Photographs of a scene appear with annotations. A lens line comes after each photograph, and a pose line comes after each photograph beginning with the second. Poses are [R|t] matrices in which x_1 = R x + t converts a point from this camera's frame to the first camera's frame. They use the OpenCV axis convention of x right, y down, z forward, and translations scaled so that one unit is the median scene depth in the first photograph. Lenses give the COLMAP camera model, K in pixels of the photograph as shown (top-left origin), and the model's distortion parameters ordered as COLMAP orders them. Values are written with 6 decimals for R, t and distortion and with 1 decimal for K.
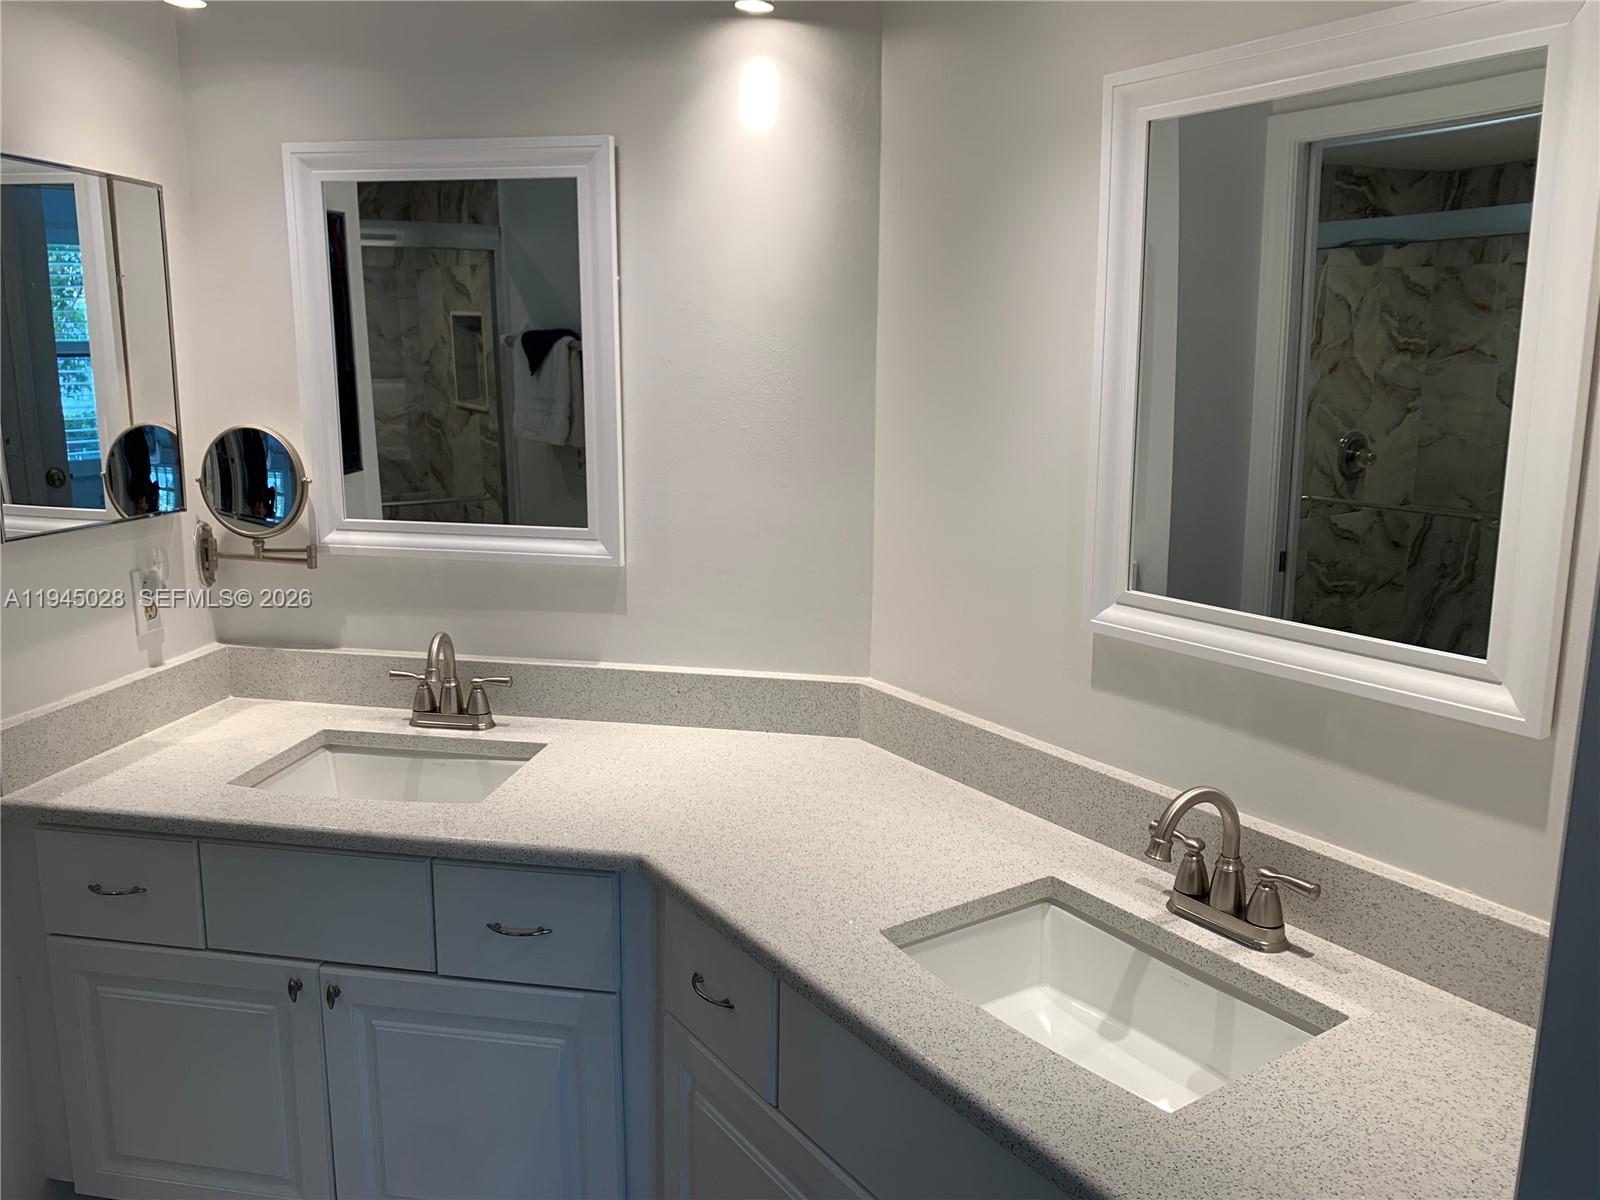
lens RADIAL K [[1231.9, 0, 792.2], [0, 1231.9, 589.3], [0, 0, 1]] dist [0.033752, -0.067472]
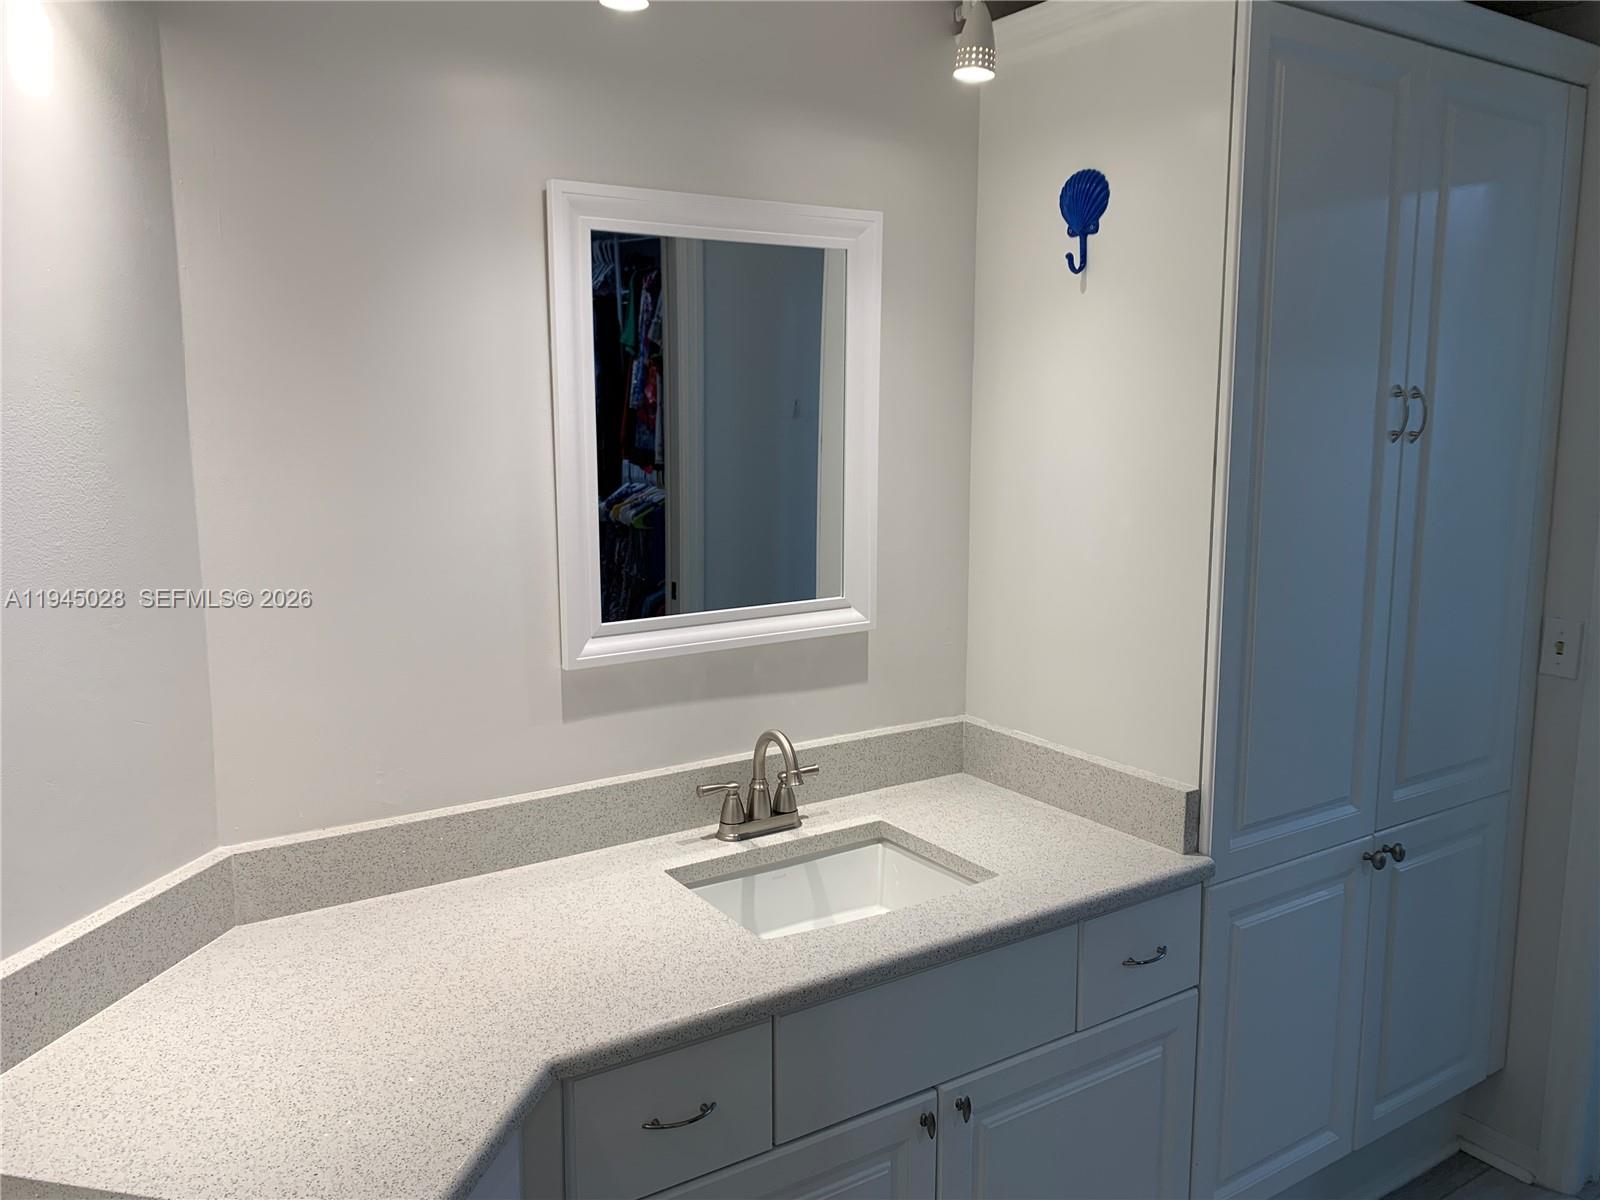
lens RADIAL K [[1214.3, 0, 773.6], [0, 1214.3, 572.5], [0, 0, 1]] dist [0.070019, -0.101655]
pose [[0.031756, -0.138604, 0.989839, -0.822184], [0.197426, 0.971696, 0.129729, -0.156746], [-0.979803, 0.191301, 0.058221, 0.729768]]
